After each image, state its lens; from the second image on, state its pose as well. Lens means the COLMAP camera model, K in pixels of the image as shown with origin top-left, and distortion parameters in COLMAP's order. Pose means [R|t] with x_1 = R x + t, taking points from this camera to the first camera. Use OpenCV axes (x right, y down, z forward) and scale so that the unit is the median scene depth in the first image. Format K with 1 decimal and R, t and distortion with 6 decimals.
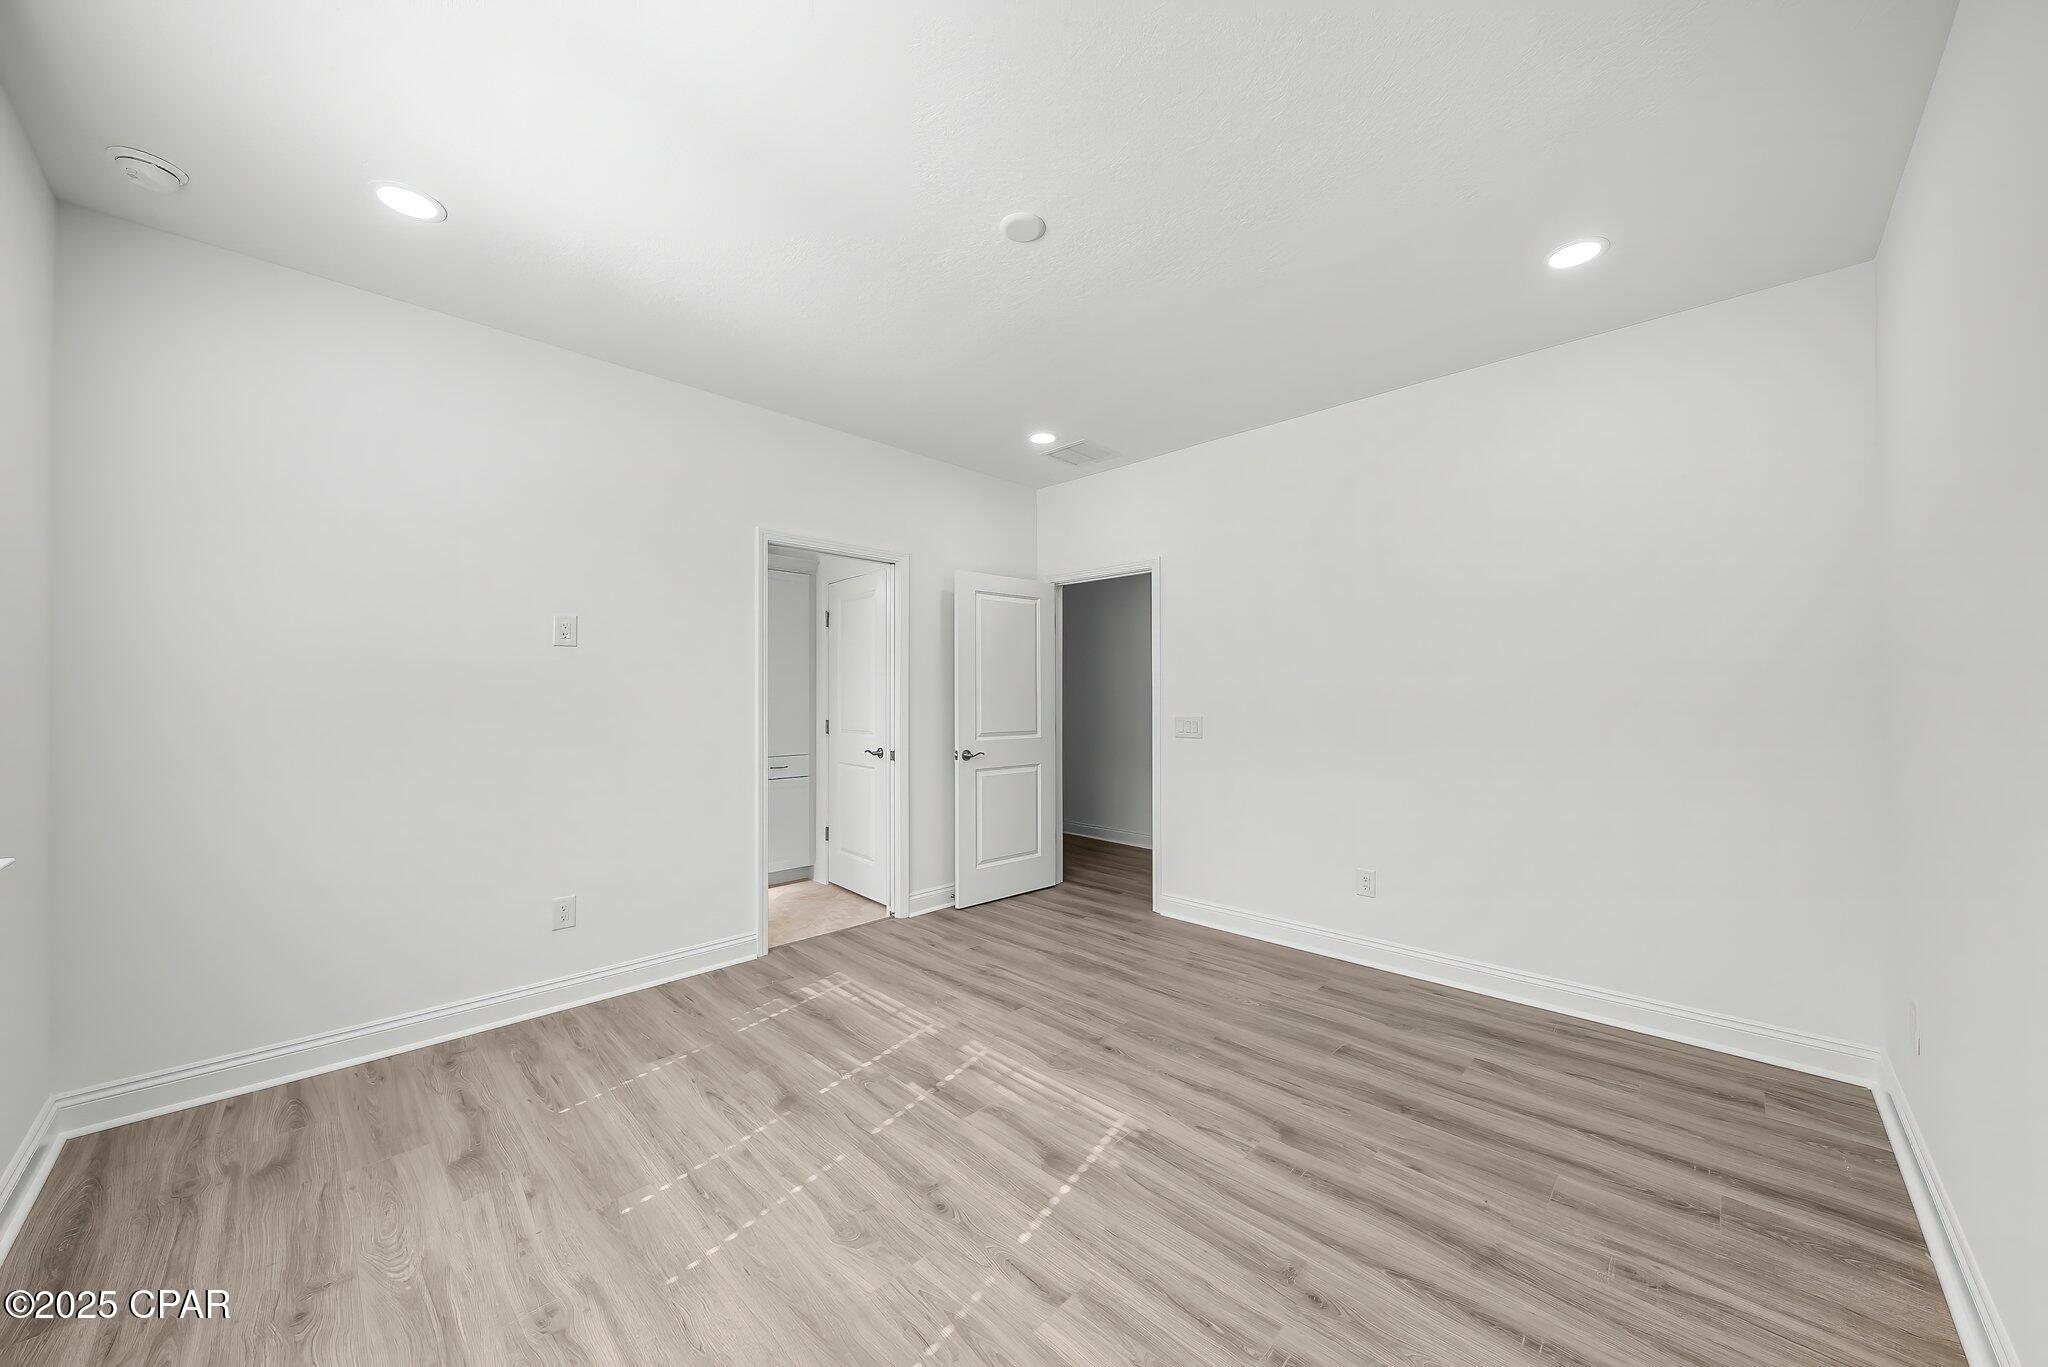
lens RADIAL K [[730.0, 0, 1032.0], [0, 730.0, 690.3], [0, 0, 1]] dist [-0.000600, -0.000210]
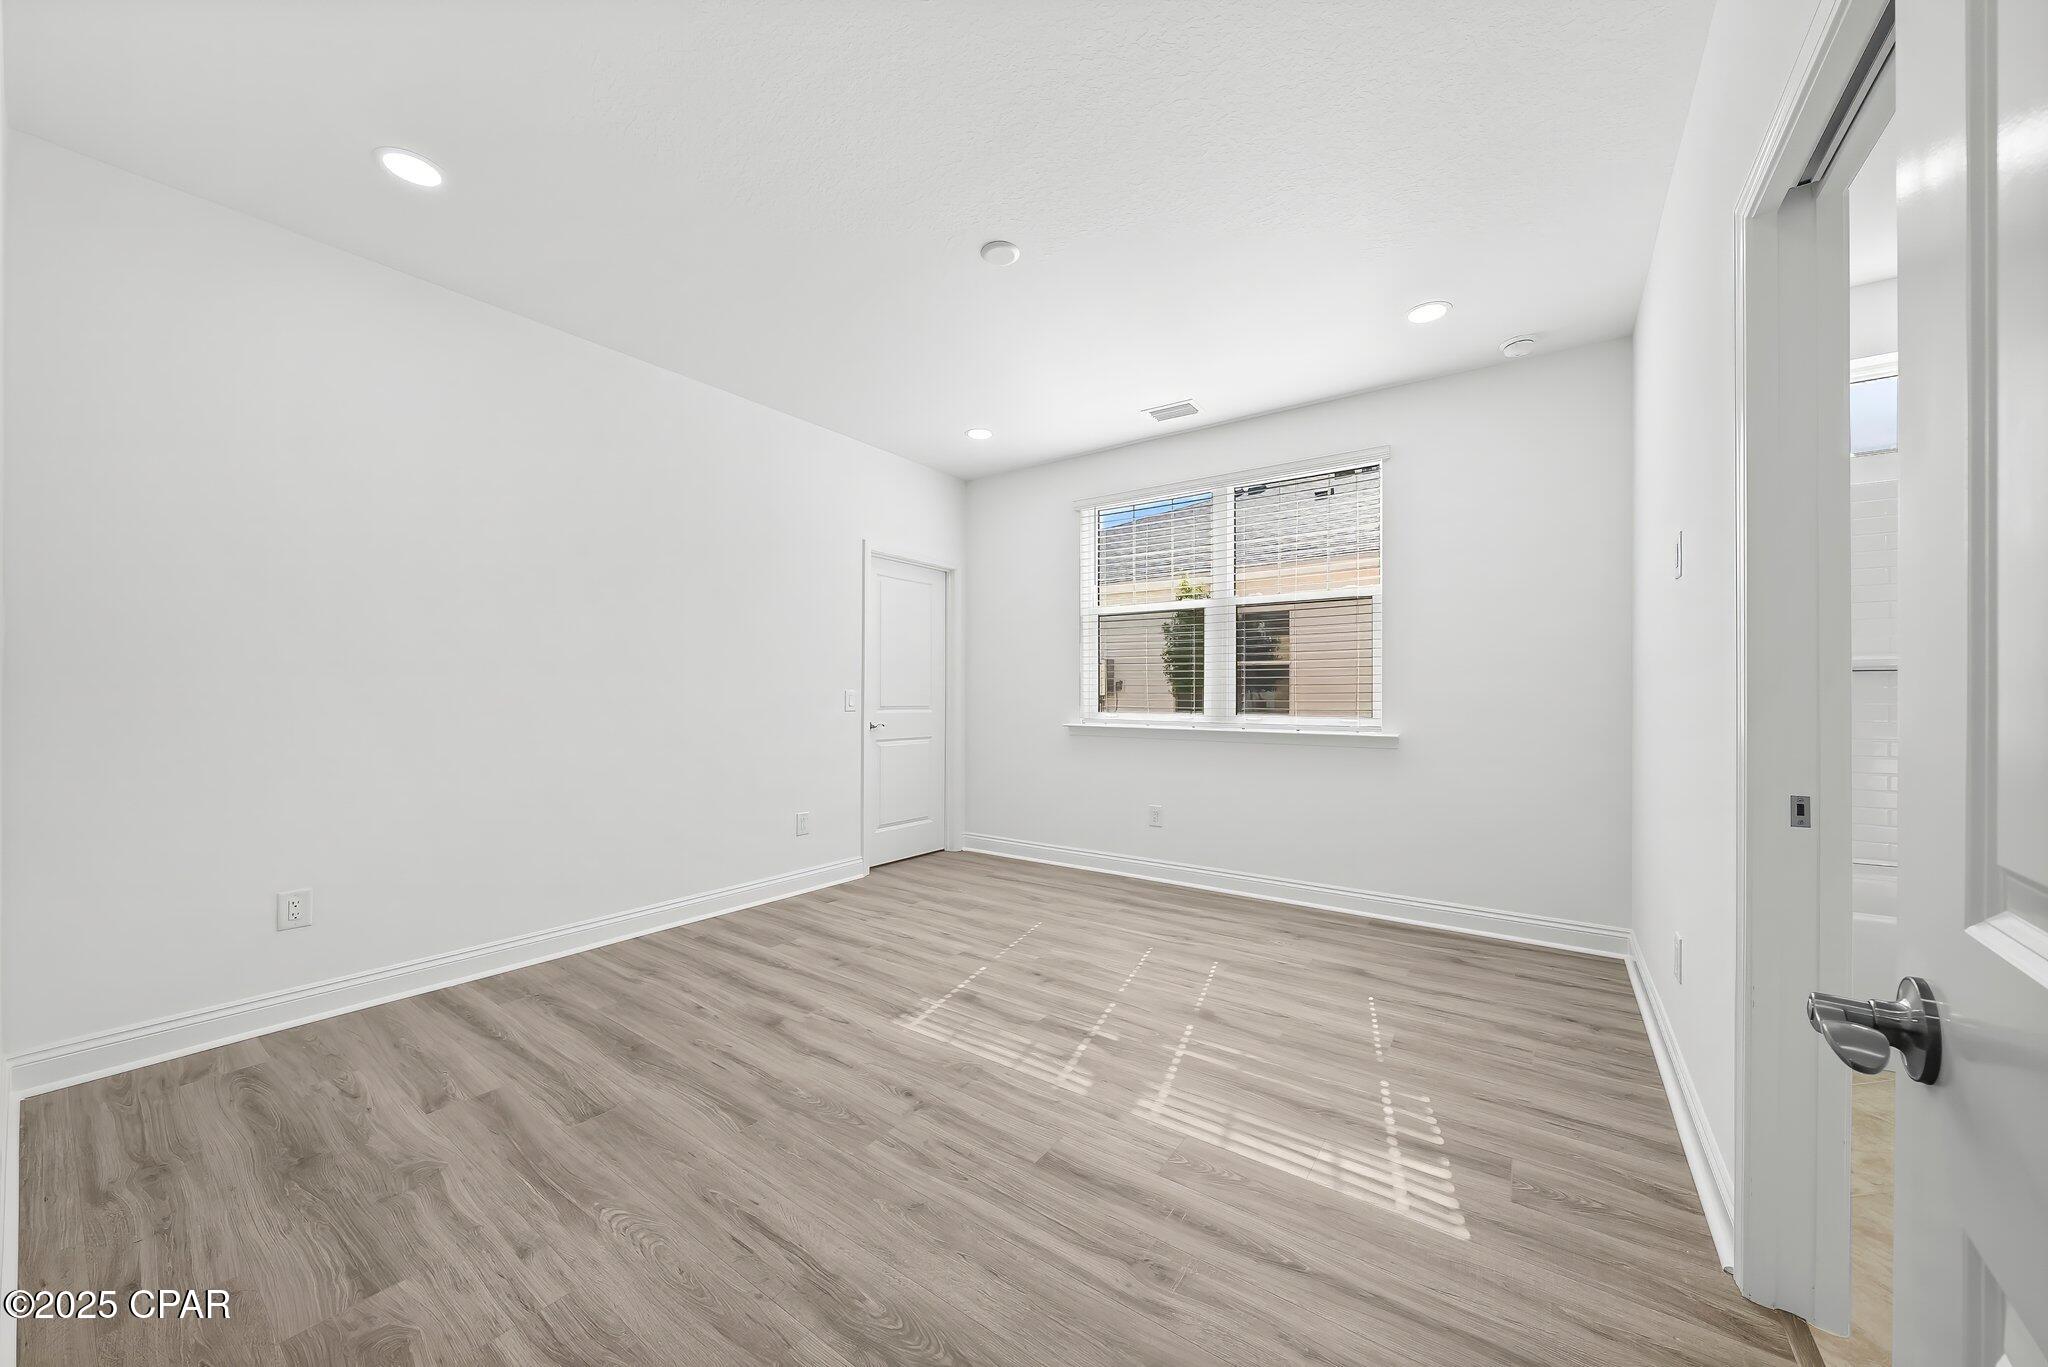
lens RADIAL K [[730.0, 0, 1032.0], [0, 730.0, 690.3], [0, 0, 1]] dist [-0.000600, -0.000210]
pose [[-0.988271, -0.005171, -0.152621, 0.104502], [-0.002771, 0.999869, -0.015936, 0.072988], [0.152683, -0.015327, -0.988156, 1.978298]]
